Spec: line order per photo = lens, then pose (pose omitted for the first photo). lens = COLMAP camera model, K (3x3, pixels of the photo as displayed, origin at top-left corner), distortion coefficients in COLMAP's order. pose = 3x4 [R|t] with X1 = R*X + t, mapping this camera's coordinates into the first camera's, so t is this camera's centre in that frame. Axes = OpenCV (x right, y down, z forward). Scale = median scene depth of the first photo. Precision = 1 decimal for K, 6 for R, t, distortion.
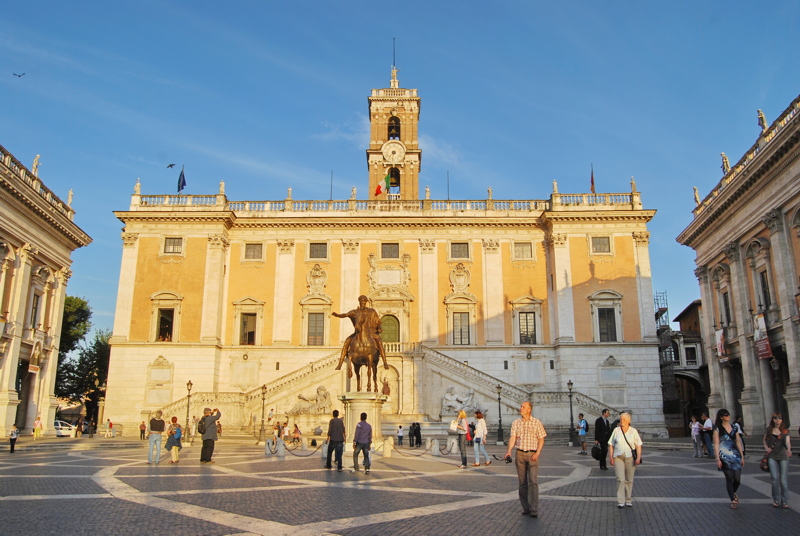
lens RADIAL K [[632.2, 0, 401.0], [0, 632.2, 269.7], [0, 0, 1]] dist [-0.082016, 0.006477]
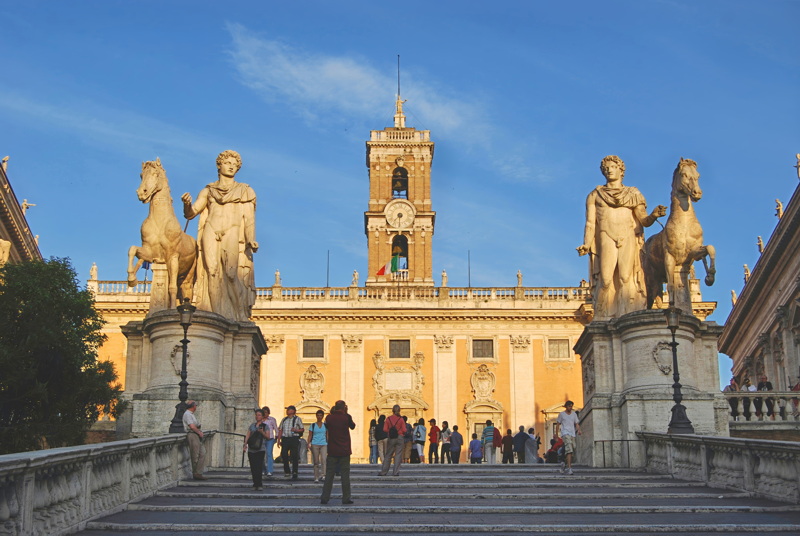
lens RADIAL K [[1213.4, 0, 398.7], [0, 1213.4, 269.0], [0, 0, 1]] dist [-0.023365, 0.000000]
pose [[0.999936, 0.003173, 0.010881, -0.035840], [-0.002562, 0.998440, -0.055780, -0.045841], [-0.011041, 0.055749, 0.998384, -0.602901]]
